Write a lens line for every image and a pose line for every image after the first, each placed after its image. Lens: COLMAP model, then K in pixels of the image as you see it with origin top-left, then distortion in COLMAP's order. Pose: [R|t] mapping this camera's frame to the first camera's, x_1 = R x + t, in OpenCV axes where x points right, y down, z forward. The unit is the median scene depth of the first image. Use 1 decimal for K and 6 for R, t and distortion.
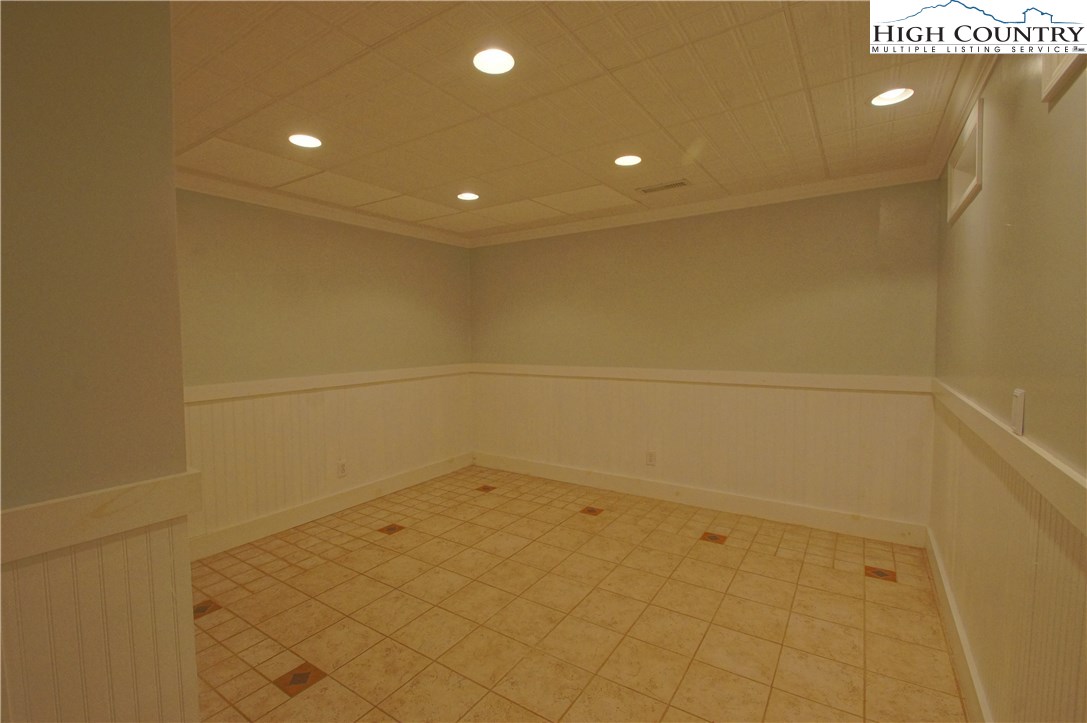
lens RADIAL K [[481.1, 0, 543.5], [0, 481.1, 361.5], [0, 0, 1]] dist [0.000865, 0.000054]
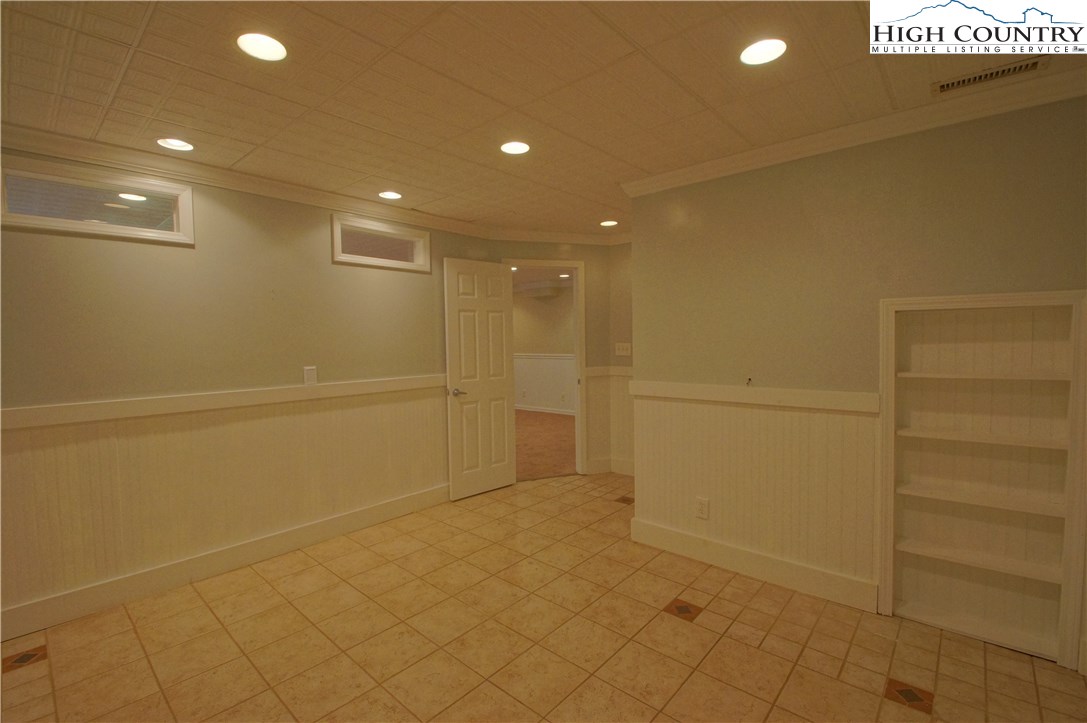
lens RADIAL K [[481.1, 0, 543.5], [0, 481.1, 361.5], [0, 0, 1]] dist [0.000865, 0.000054]
pose [[-0.990169, 0.024017, 0.137796, -0.304208], [0.037391, 0.994746, 0.095303, -0.096517], [-0.134783, 0.099518, -0.985865, 1.990828]]
